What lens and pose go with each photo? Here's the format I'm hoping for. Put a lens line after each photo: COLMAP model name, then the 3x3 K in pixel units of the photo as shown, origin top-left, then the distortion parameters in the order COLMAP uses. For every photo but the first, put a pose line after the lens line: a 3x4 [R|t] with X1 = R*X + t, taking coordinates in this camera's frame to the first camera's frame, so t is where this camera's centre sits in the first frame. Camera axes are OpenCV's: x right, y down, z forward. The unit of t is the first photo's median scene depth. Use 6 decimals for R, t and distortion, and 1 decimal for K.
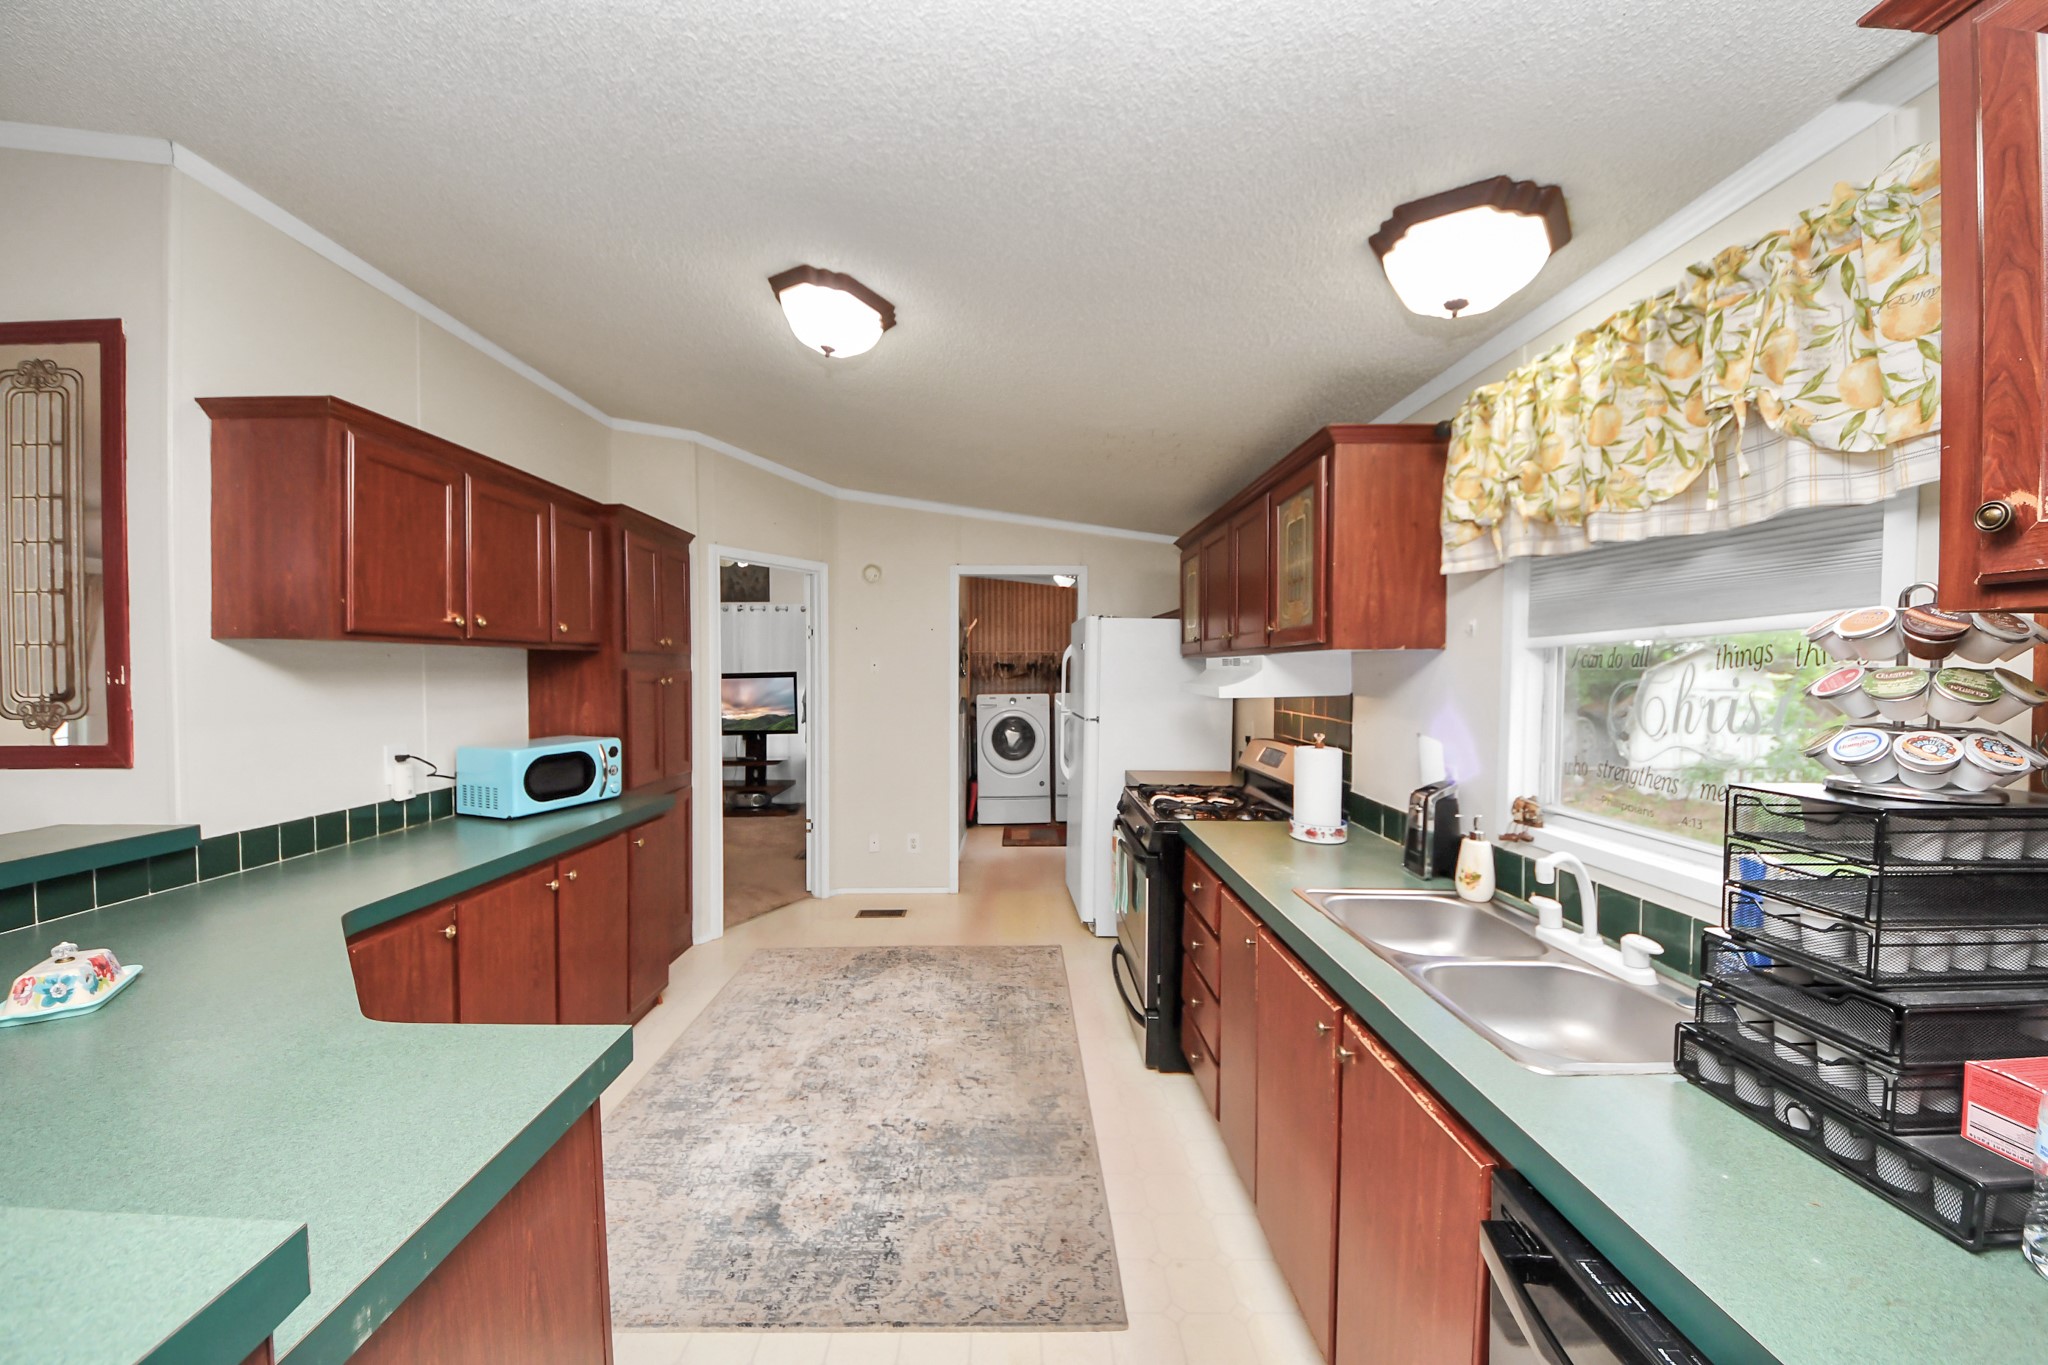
lens RADIAL K [[734.5, 0, 1001.5], [0, 734.5, 674.3], [0, 0, 1]] dist [0.020849, -0.013871]
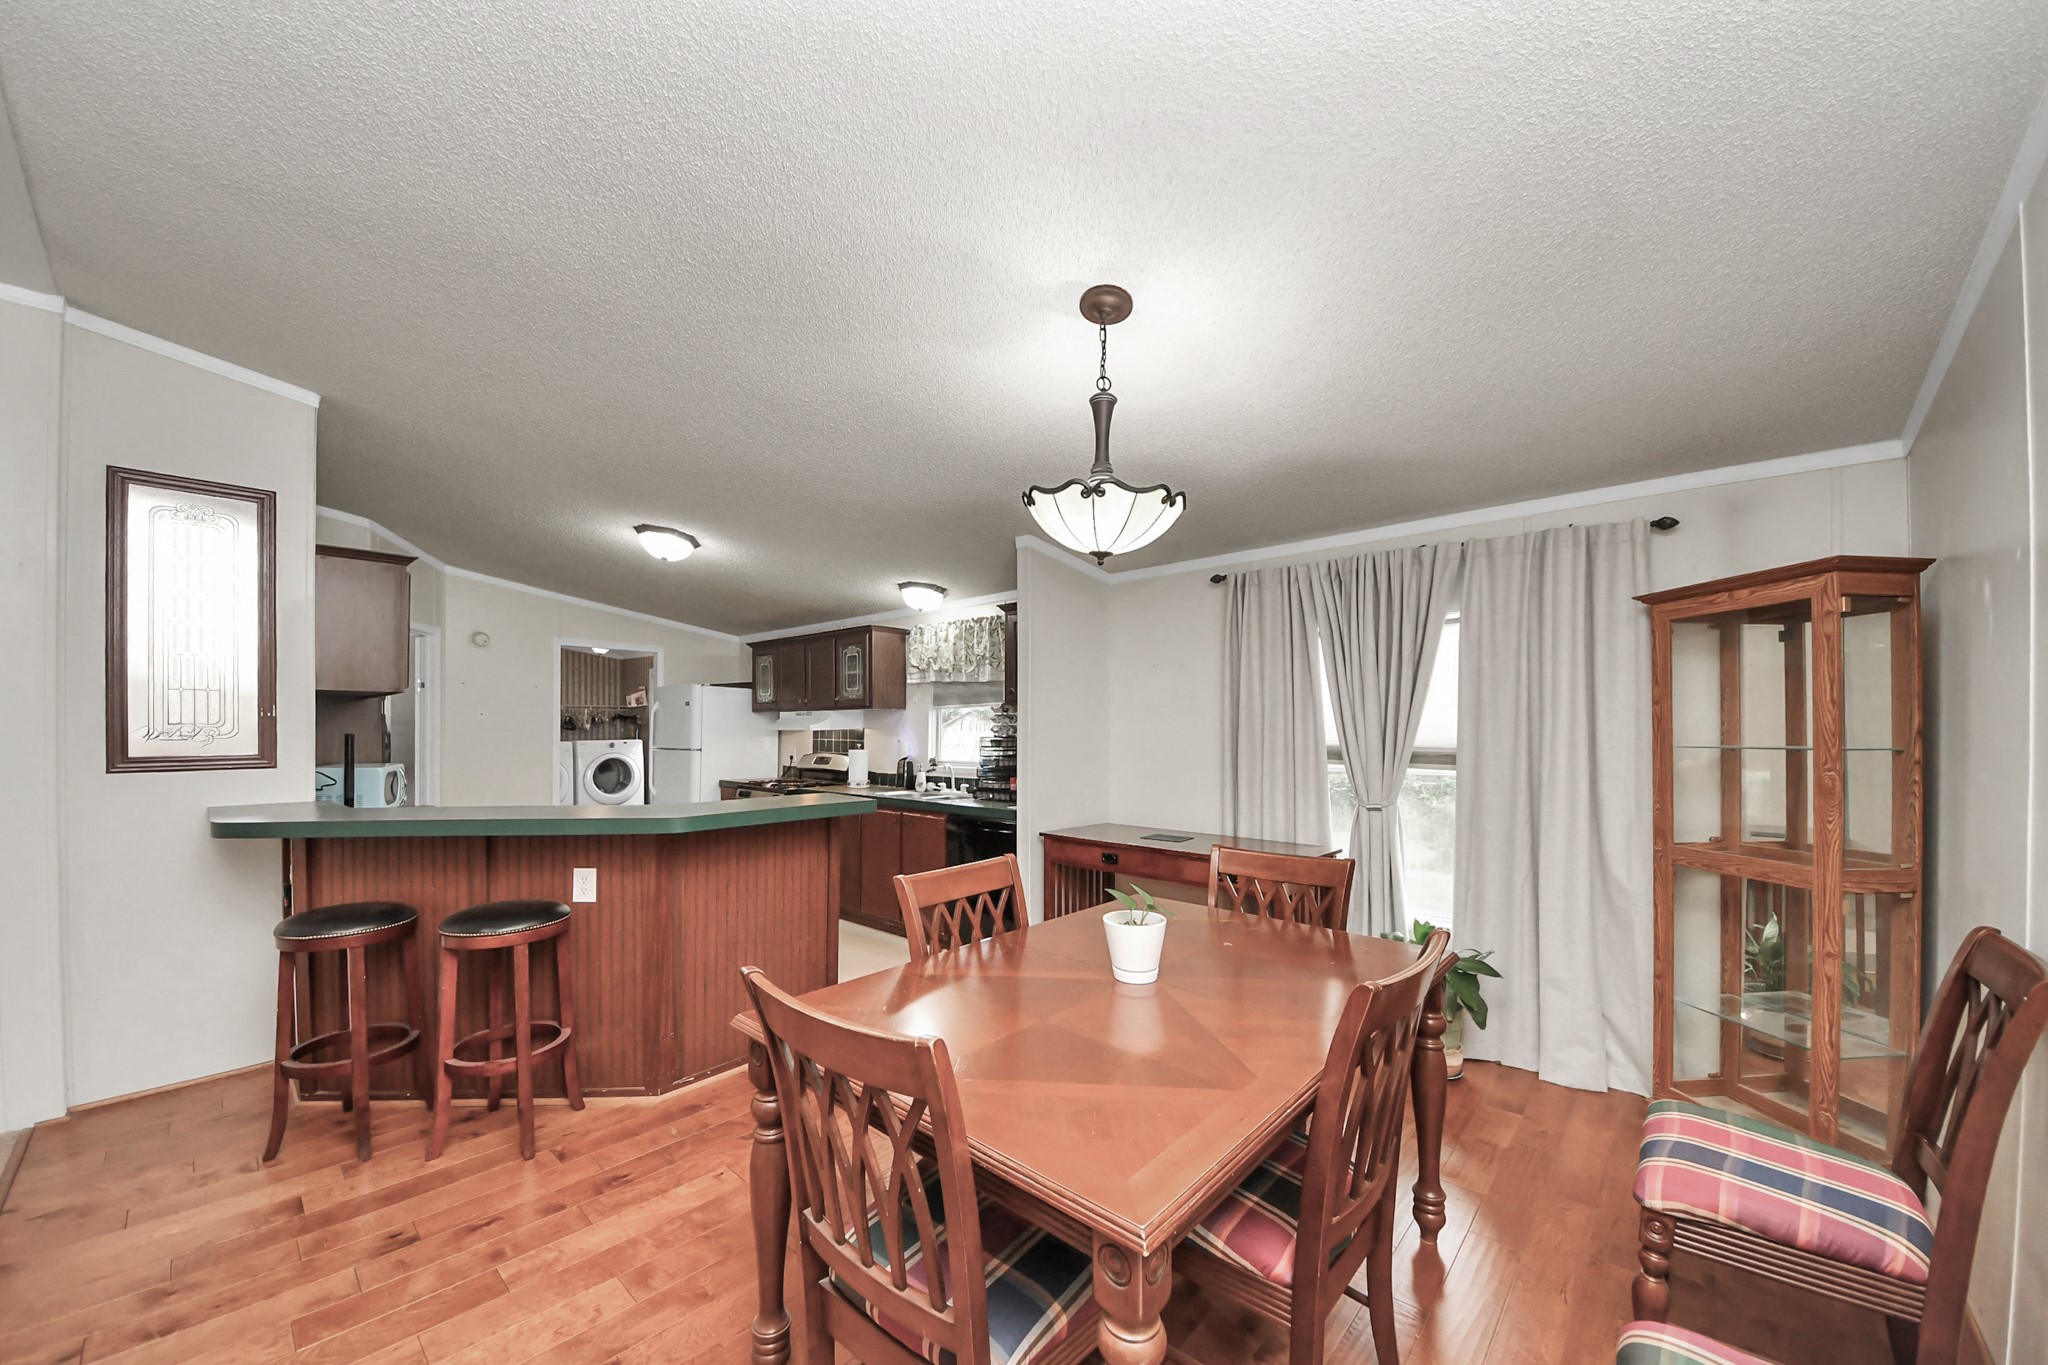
lens RADIAL K [[743.0, 0, 1029.2], [0, 743.0, 720.9], [0, 0, 1]] dist [0.043936, -0.030596]
pose [[0.674228, 0.008852, 0.738471, -1.129013], [0.004735, 0.999856, -0.016308, 0.054679], [-0.738508, 0.014492, 0.674088, -1.198238]]
